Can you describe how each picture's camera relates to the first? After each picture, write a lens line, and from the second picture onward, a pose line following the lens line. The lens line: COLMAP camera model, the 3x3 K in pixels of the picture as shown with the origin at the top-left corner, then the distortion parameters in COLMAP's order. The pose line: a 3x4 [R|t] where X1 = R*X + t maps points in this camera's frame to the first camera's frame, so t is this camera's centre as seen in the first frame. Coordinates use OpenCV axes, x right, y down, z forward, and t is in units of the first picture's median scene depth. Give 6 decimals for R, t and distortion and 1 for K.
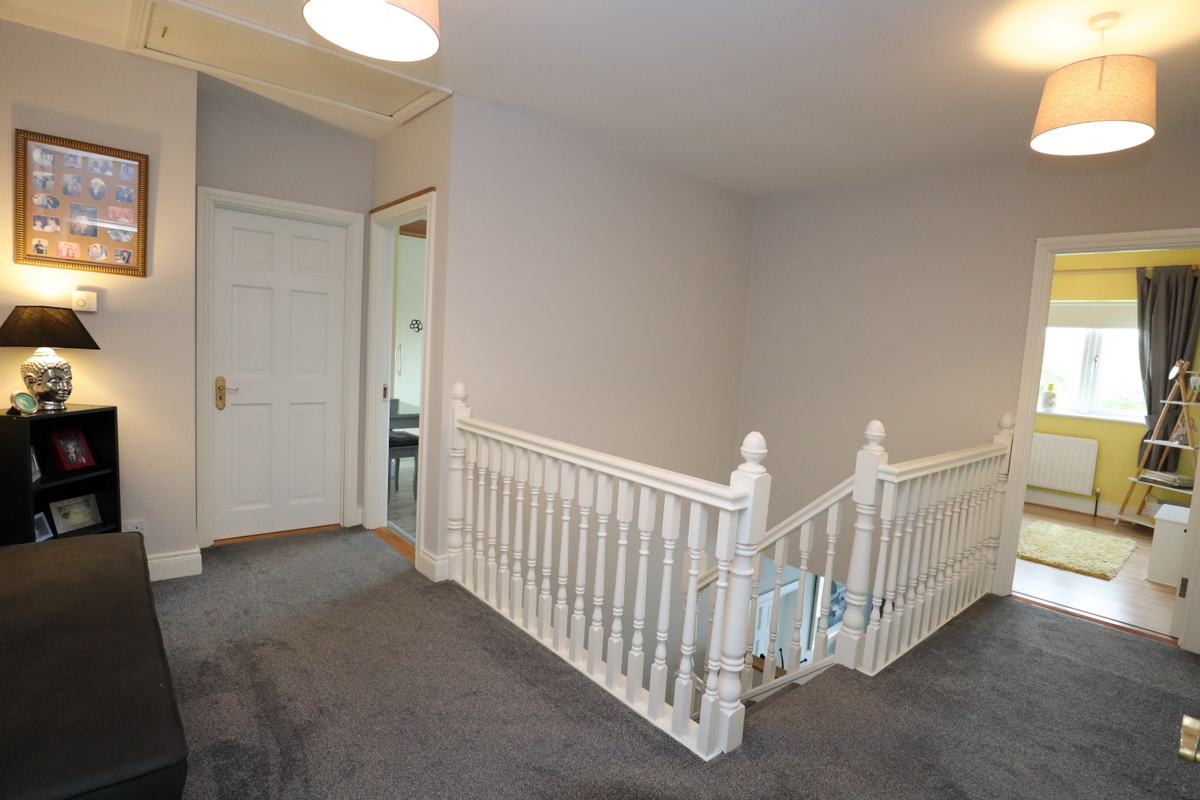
lens RADIAL K [[614.1, 0, 600.0], [0, 614.1, 400.0], [0, 0, 1]] dist [-0.045082, 0.014188]
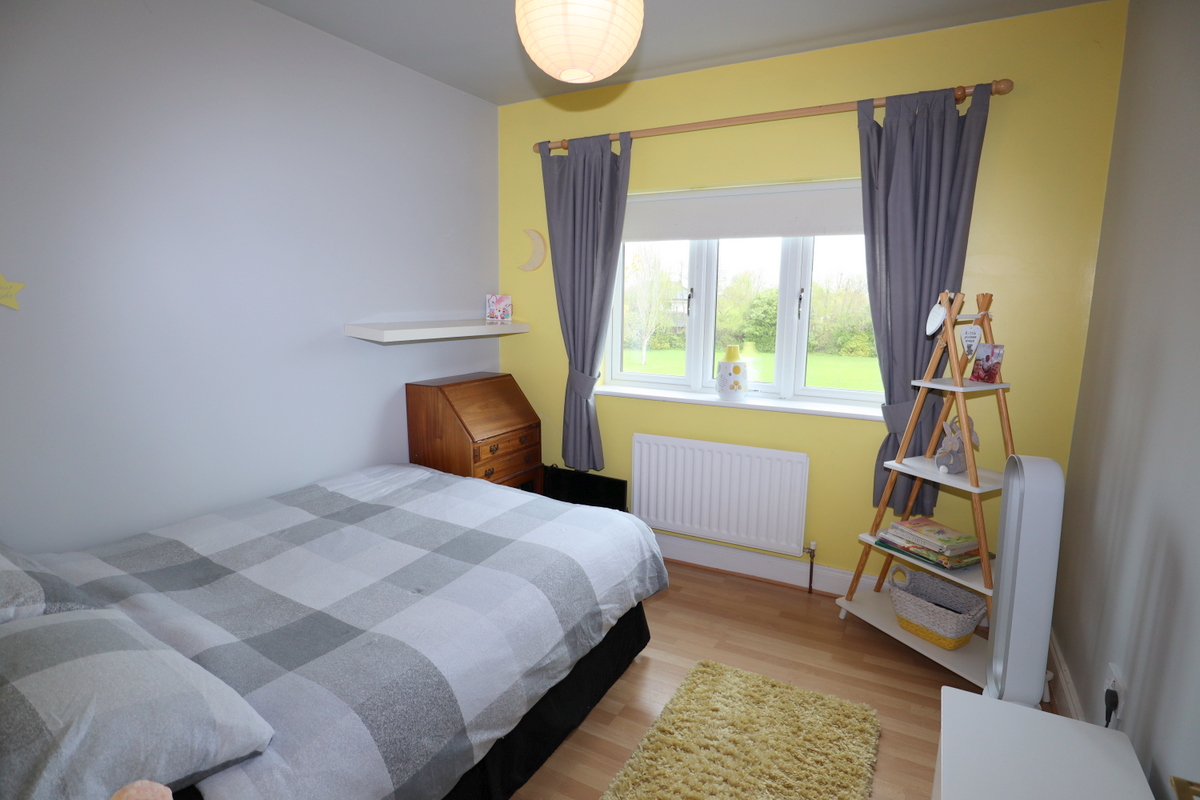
lens RADIAL K [[614.1, 0, 600.0], [0, 614.1, 400.0], [0, 0, 1]] dist [-0.045082, 0.014188]
pose [[0.944397, -0.087528, 0.316942, 0.527764], [0.066756, 0.994883, 0.075837, -0.033837], [-0.321958, -0.050462, 0.945408, 0.594077]]
